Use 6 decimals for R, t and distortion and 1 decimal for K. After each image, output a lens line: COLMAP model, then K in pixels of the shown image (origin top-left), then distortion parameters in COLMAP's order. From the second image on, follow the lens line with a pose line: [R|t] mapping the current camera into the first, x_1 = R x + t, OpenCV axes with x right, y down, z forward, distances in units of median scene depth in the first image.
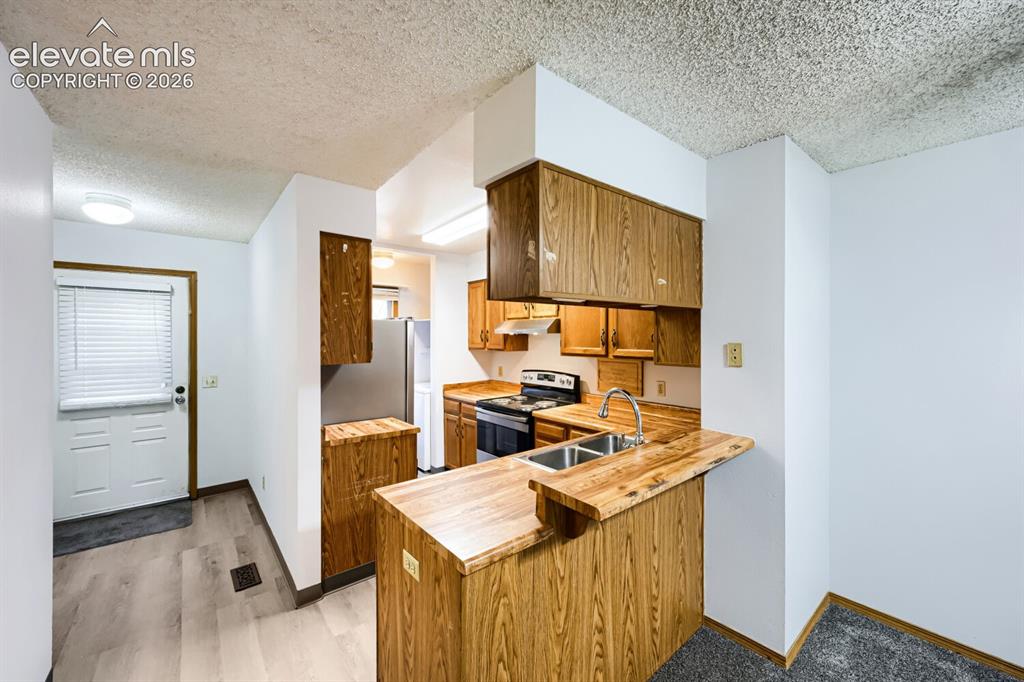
lens RADIAL K [[395.9, 0, 512.0], [0, 395.9, 341.0], [0, 0, 1]] dist [0.001150, 0.000364]
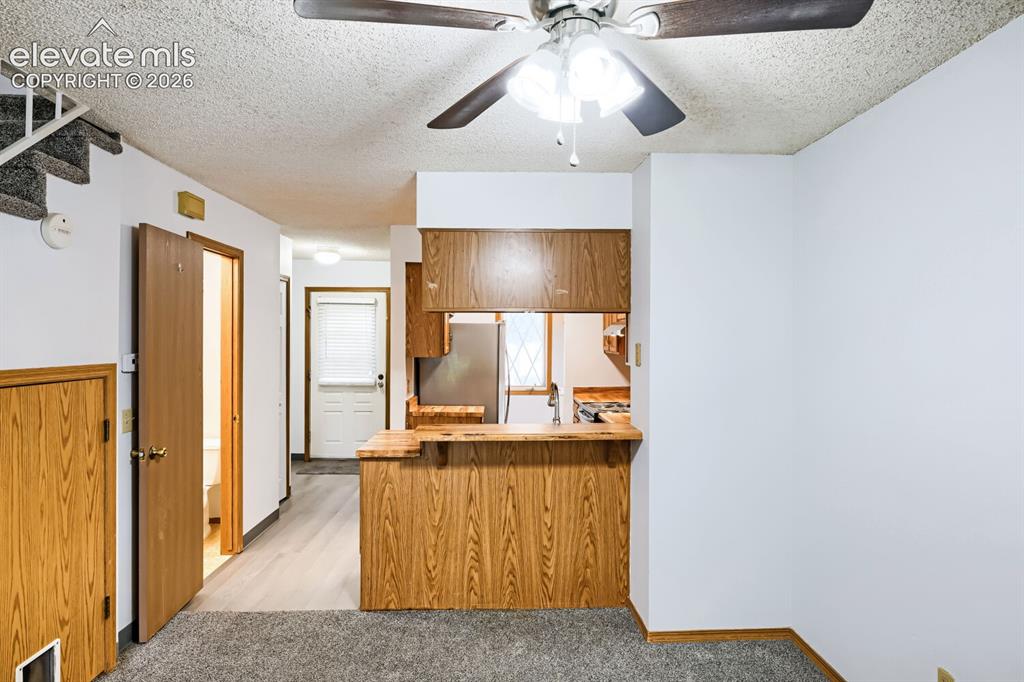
lens RADIAL K [[507.3, 0, 487.8], [0, 507.3, 345.6], [0, 0, 1]] dist [-0.000739, -0.000054]
pose [[0.803076, 0.014744, -0.595694, 0.534344], [-0.014165, 0.999884, 0.005652, 0.003924], [0.595708, 0.003899, 0.803192, -0.178756]]
